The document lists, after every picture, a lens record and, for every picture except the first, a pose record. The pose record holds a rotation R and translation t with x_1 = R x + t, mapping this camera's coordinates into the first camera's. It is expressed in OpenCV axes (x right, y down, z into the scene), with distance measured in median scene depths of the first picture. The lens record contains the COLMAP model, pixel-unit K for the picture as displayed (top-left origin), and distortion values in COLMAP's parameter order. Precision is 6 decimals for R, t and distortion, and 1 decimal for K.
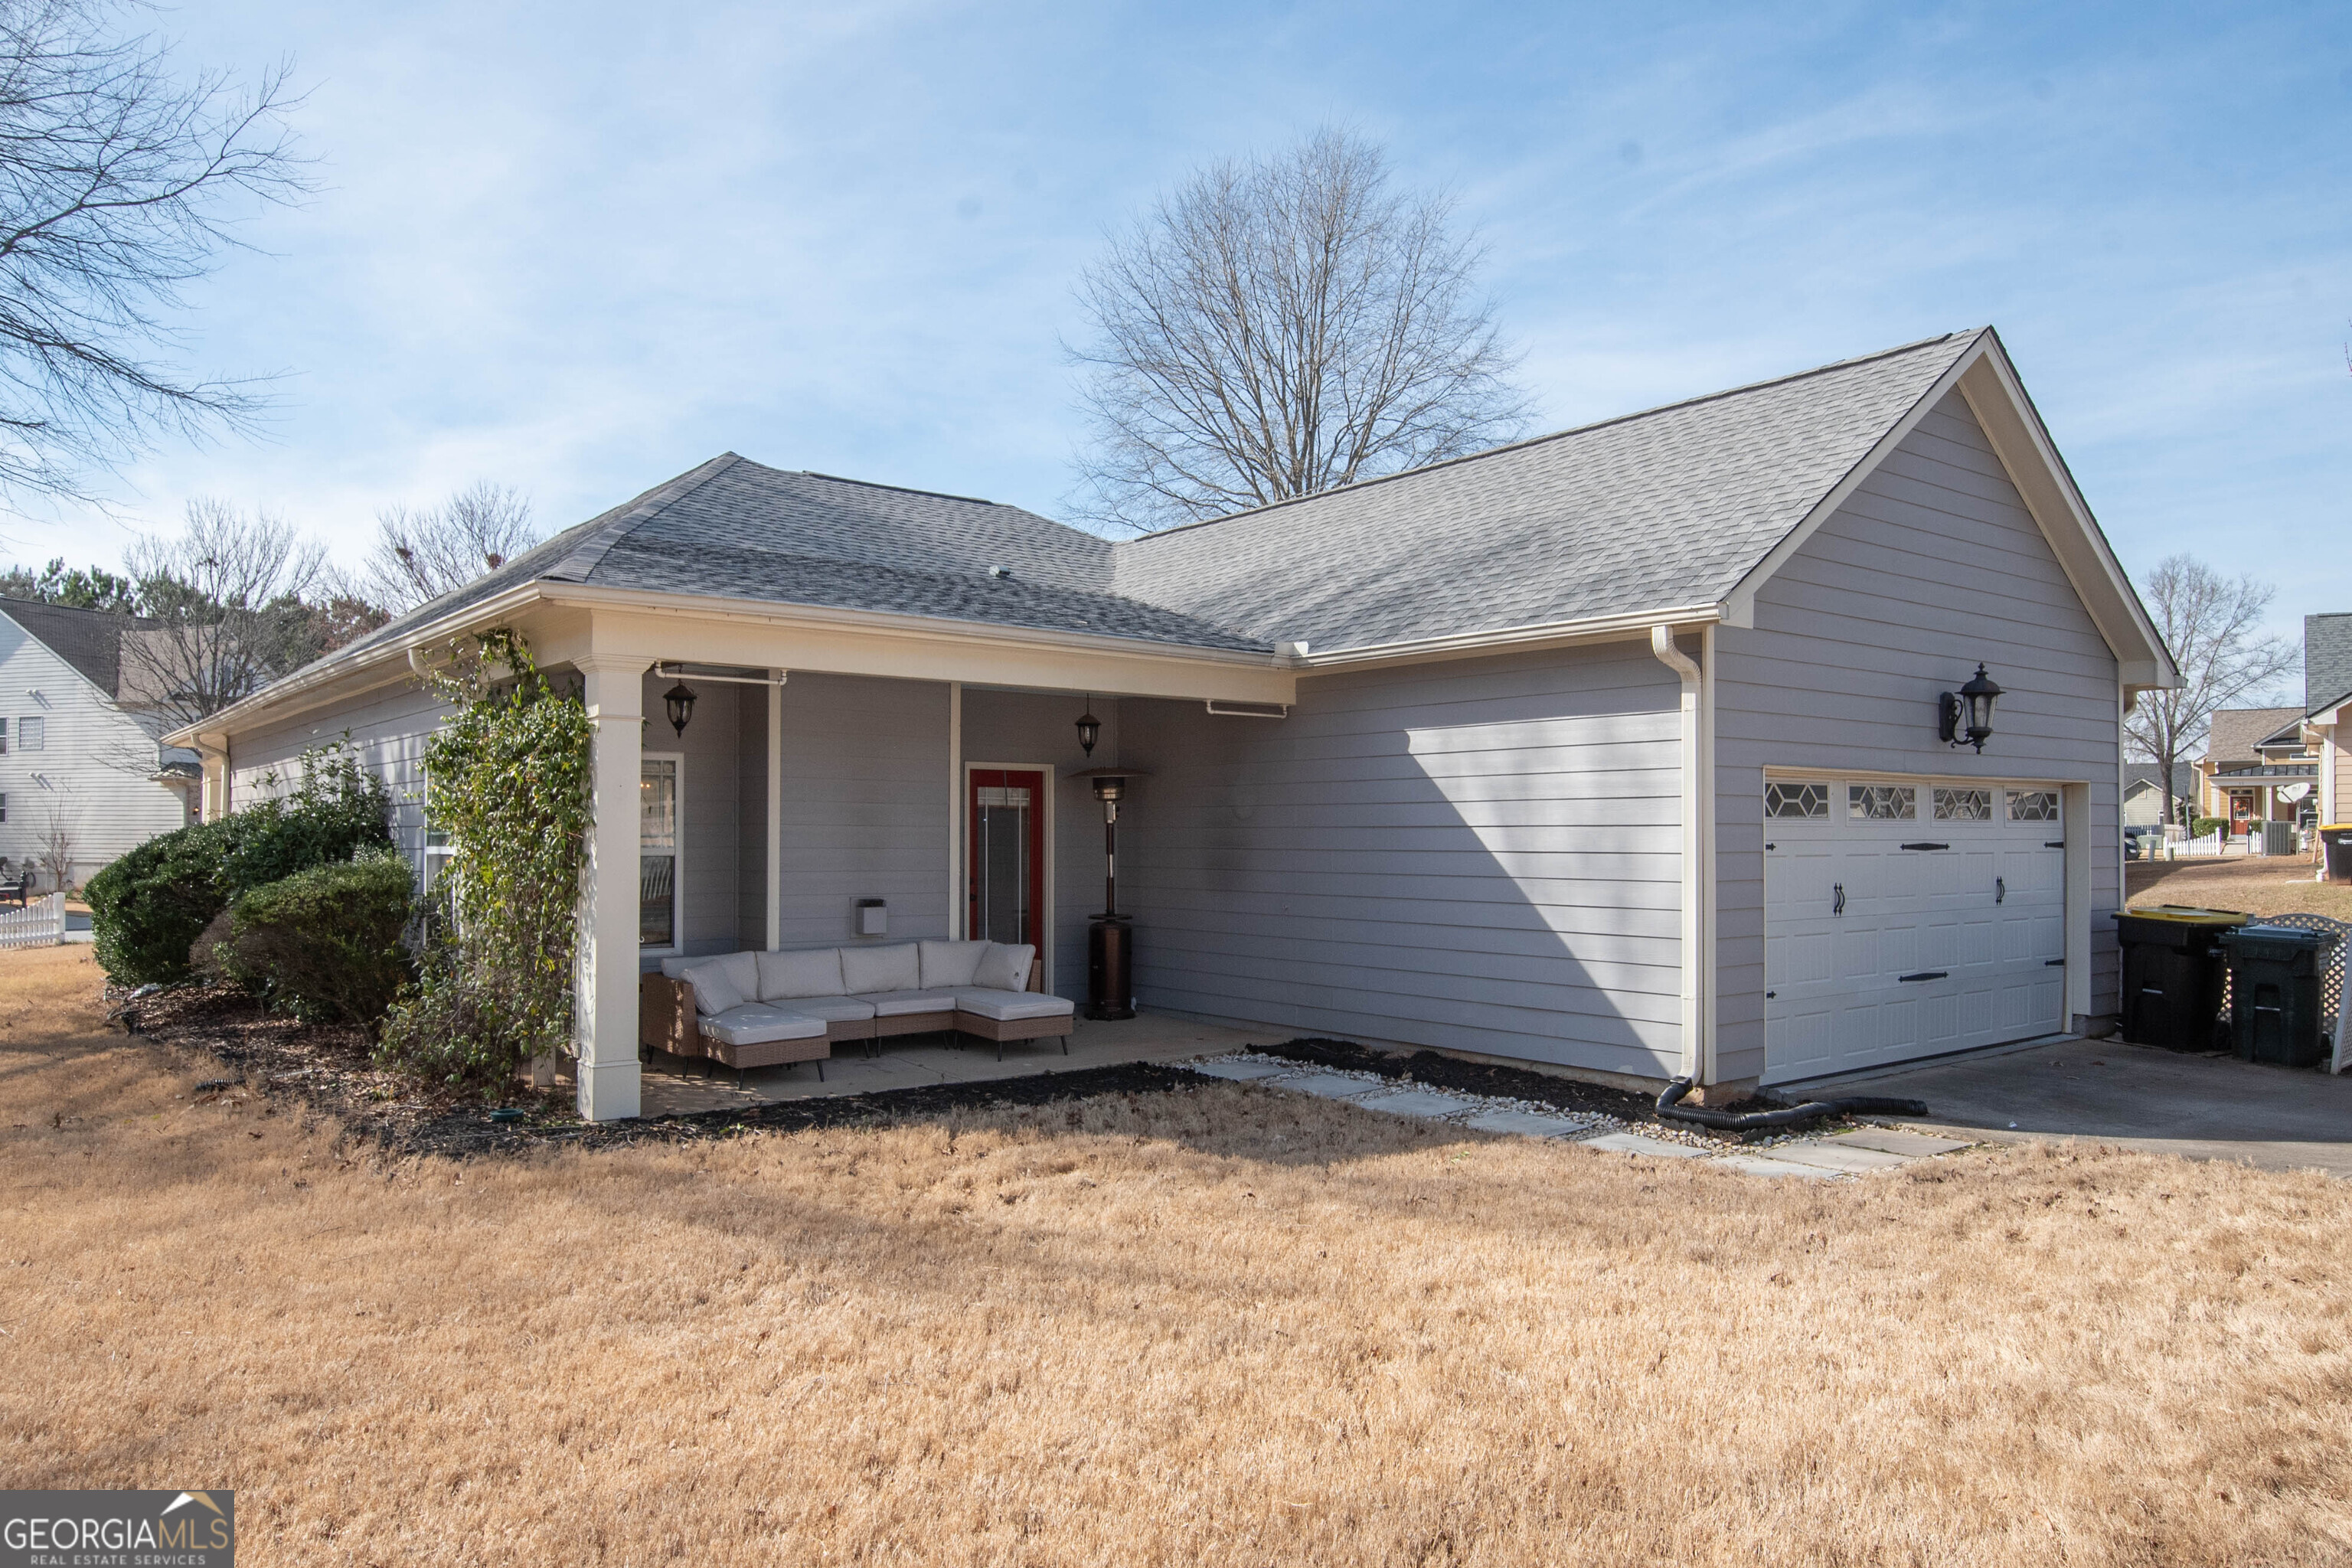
lens RADIAL K [[1569.8, 0, 1176.0], [0, 1569.8, 784.0], [0, 0, 1]] dist [0.001570, 0.001280]
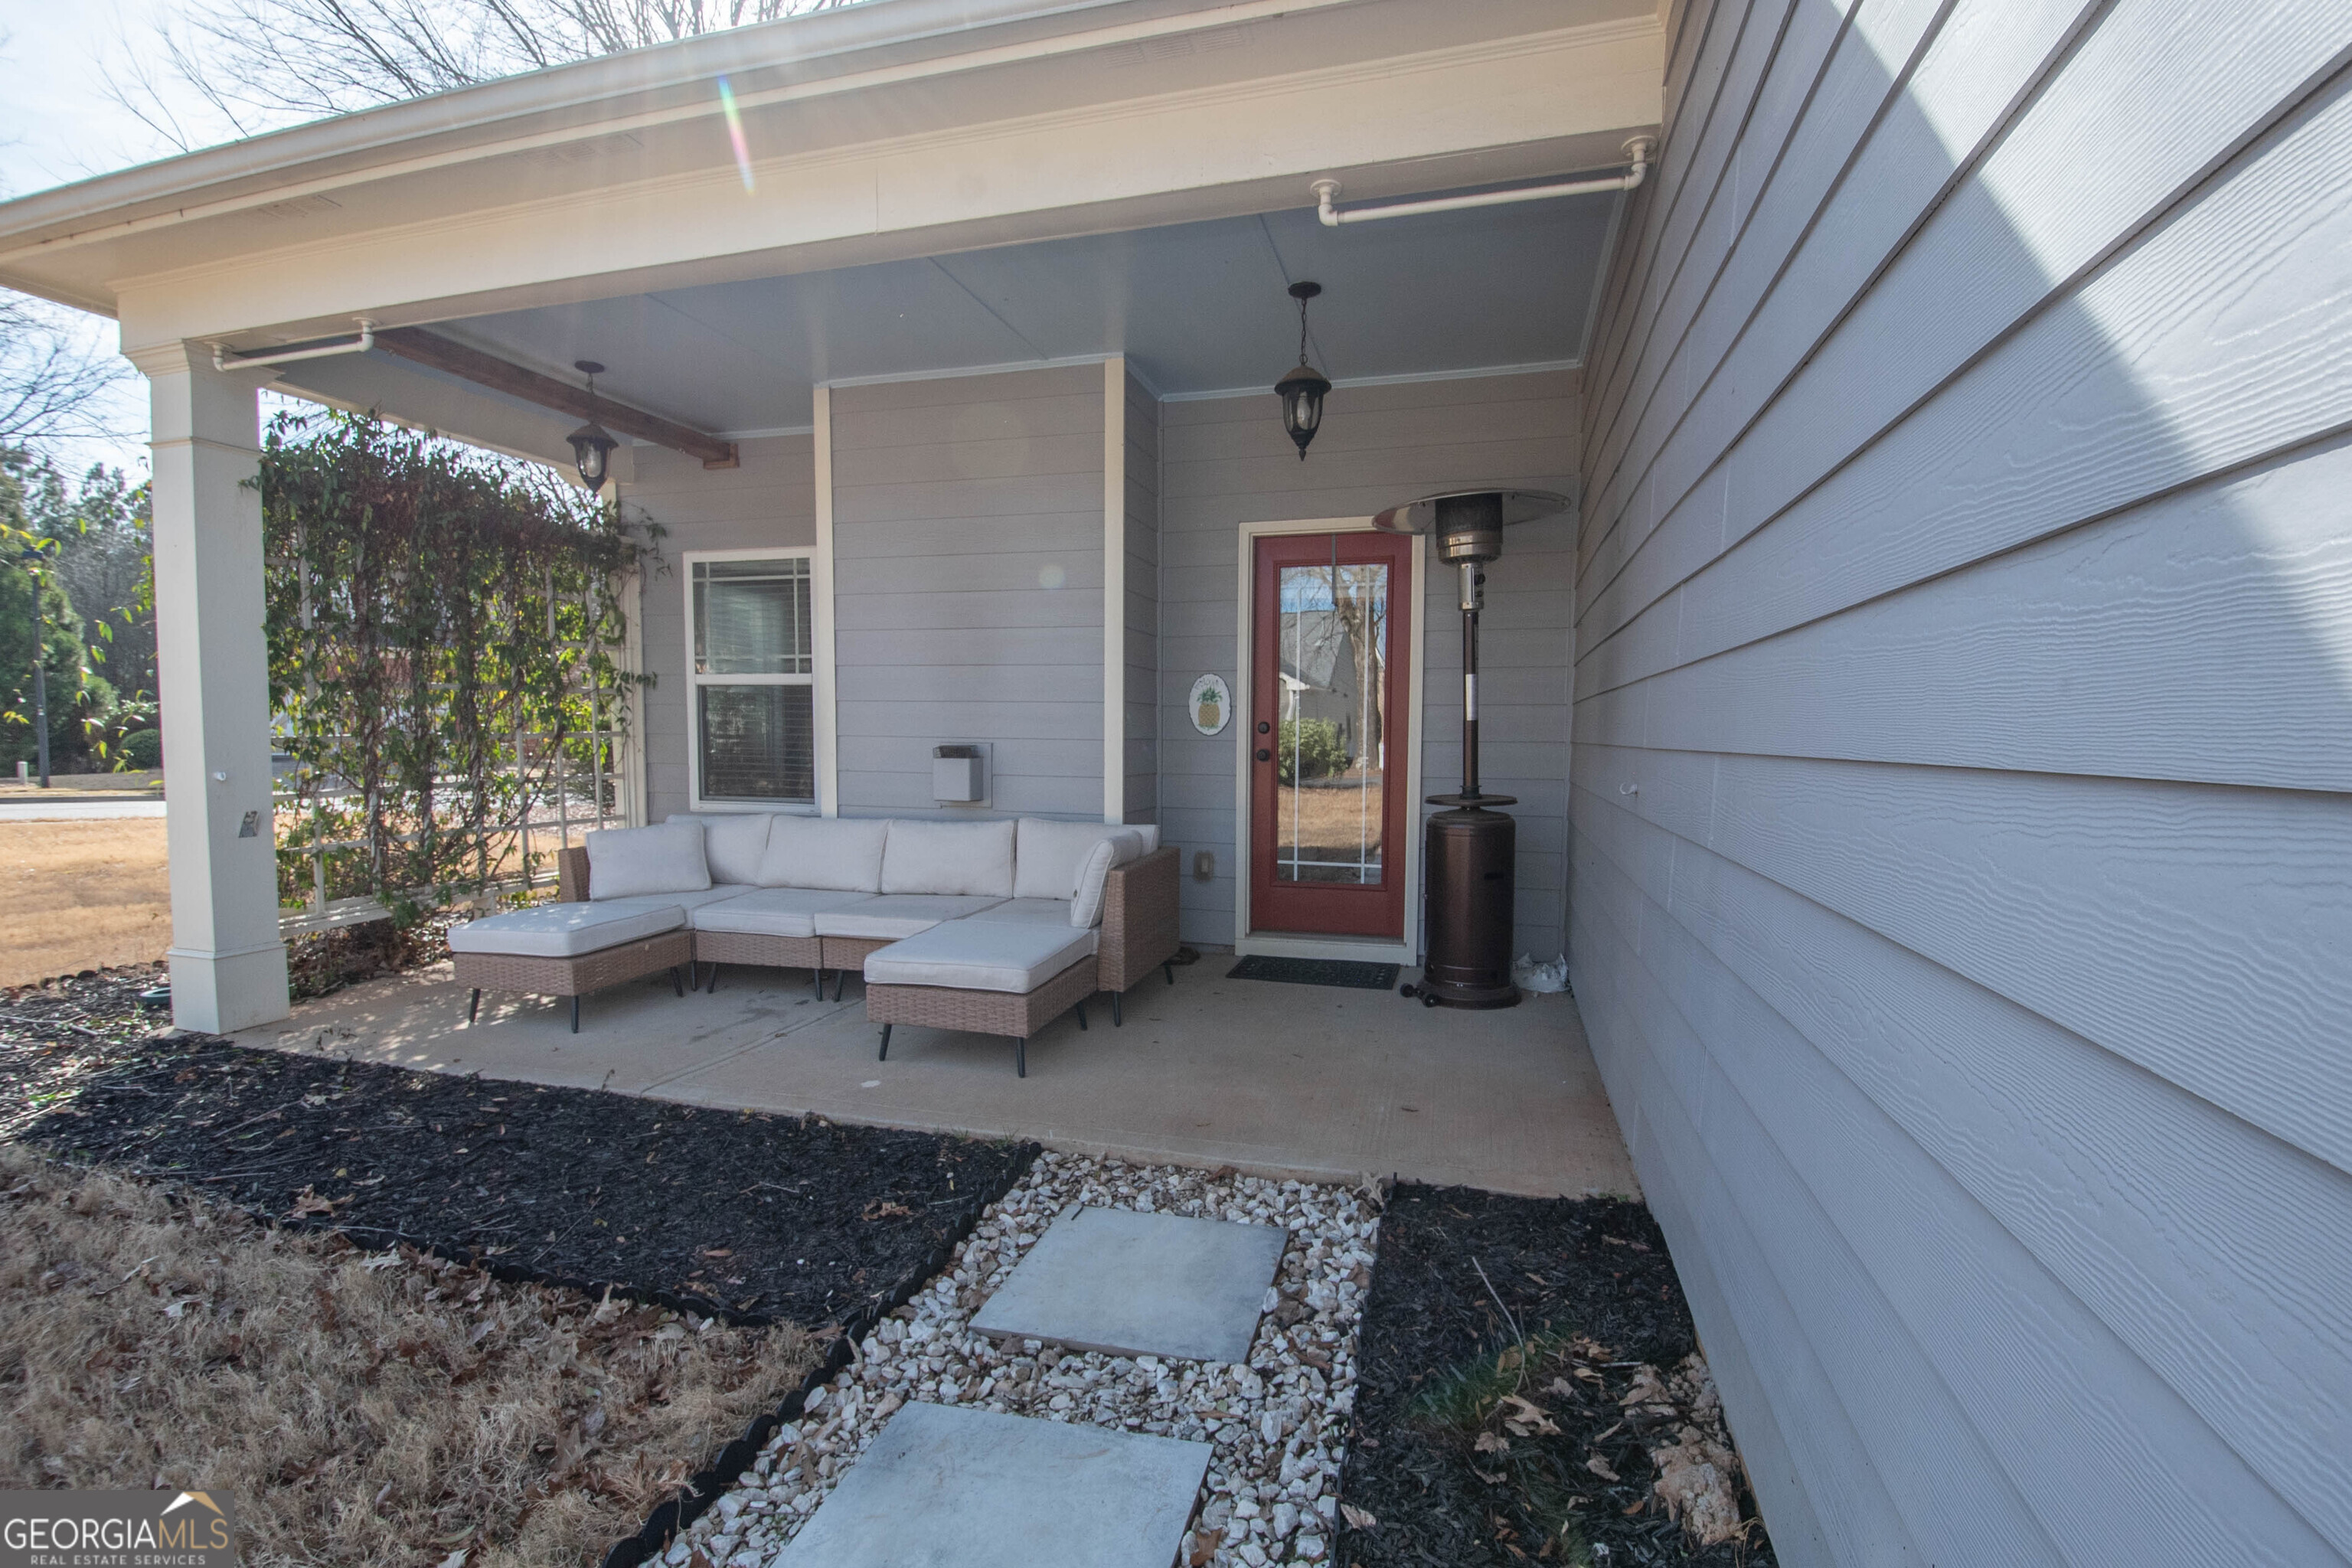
lens RADIAL K [[1070.1, 0, 1176.3], [0, 1070.1, 816.1], [0, 0, 1]] dist [0.014708, -0.025278]
pose [[0.583748, 0.065370, -0.809299, 0.202733], [0.020042, 0.995290, 0.094850, 0.062393], [0.811687, -0.071589, 0.579689, 0.817721]]
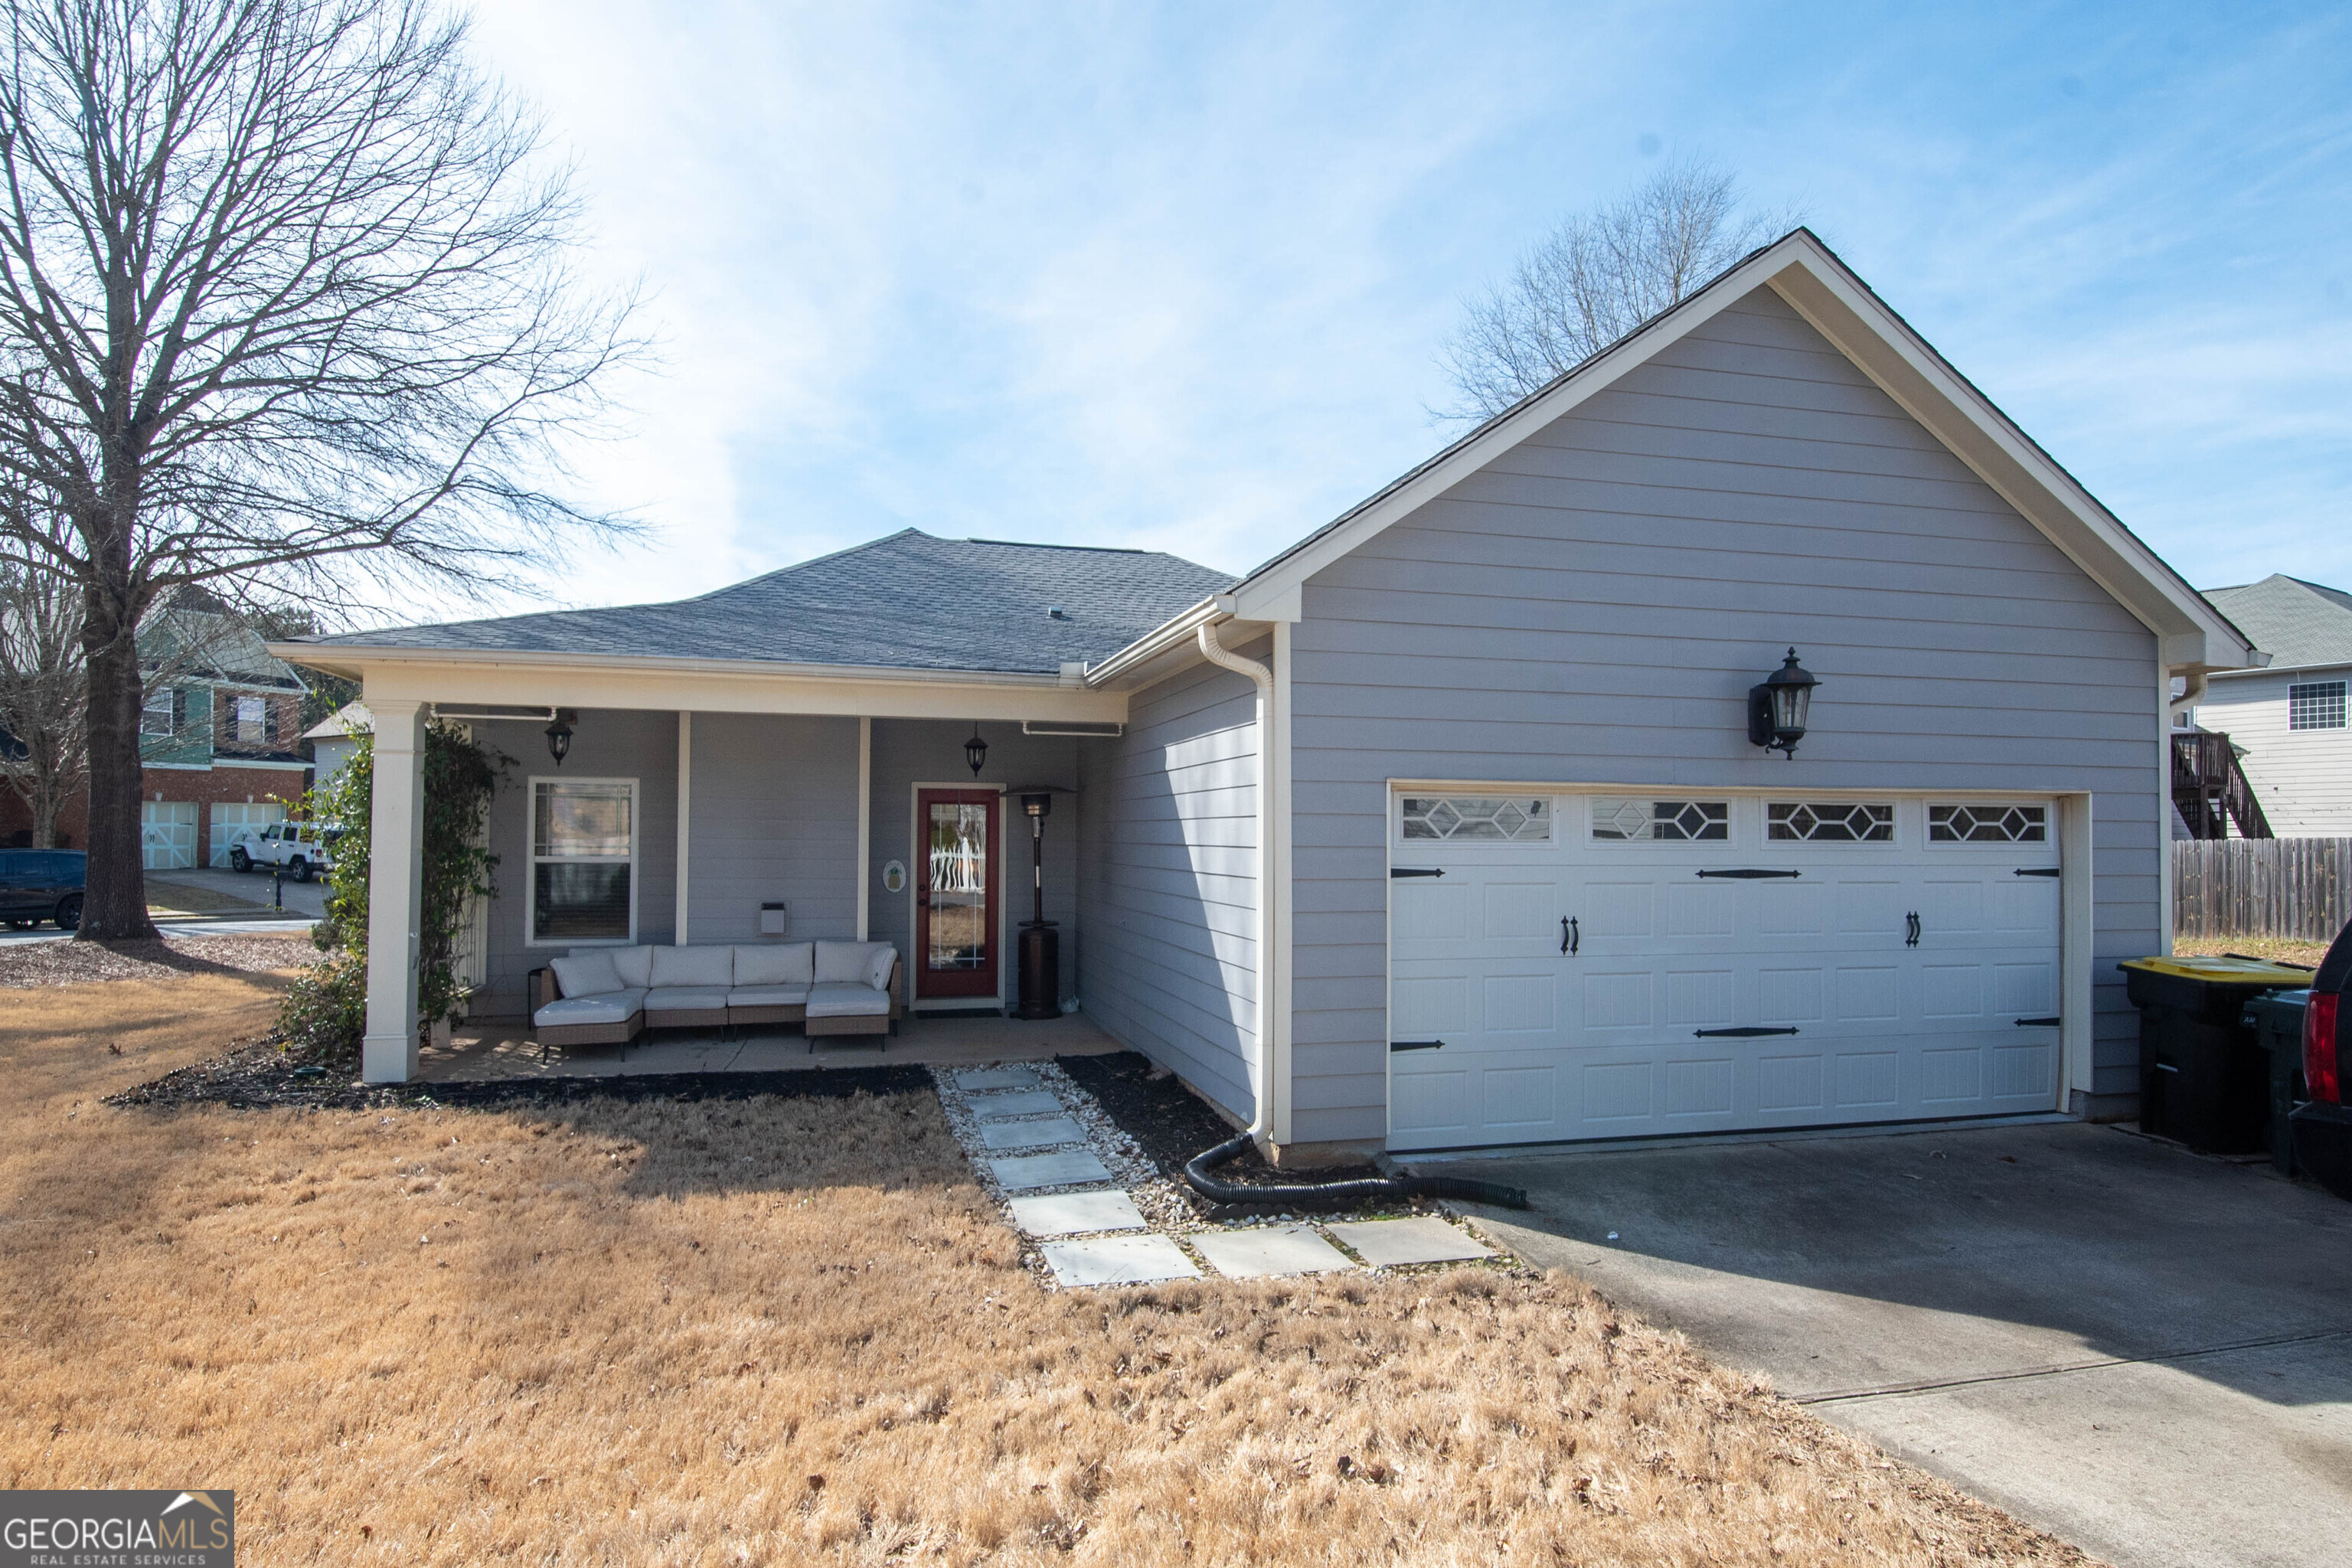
lens RADIAL K [[1300.4, 0, 1176.0], [0, 1300.4, 784.0], [0, 0, 1]] dist [-0.003347, -0.000616]
pose [[0.914463, -0.010372, -0.404537, 0.460536], [0.006775, 0.999924, -0.010322, -0.002033], [0.404613, 0.006698, 0.914463, 0.245691]]
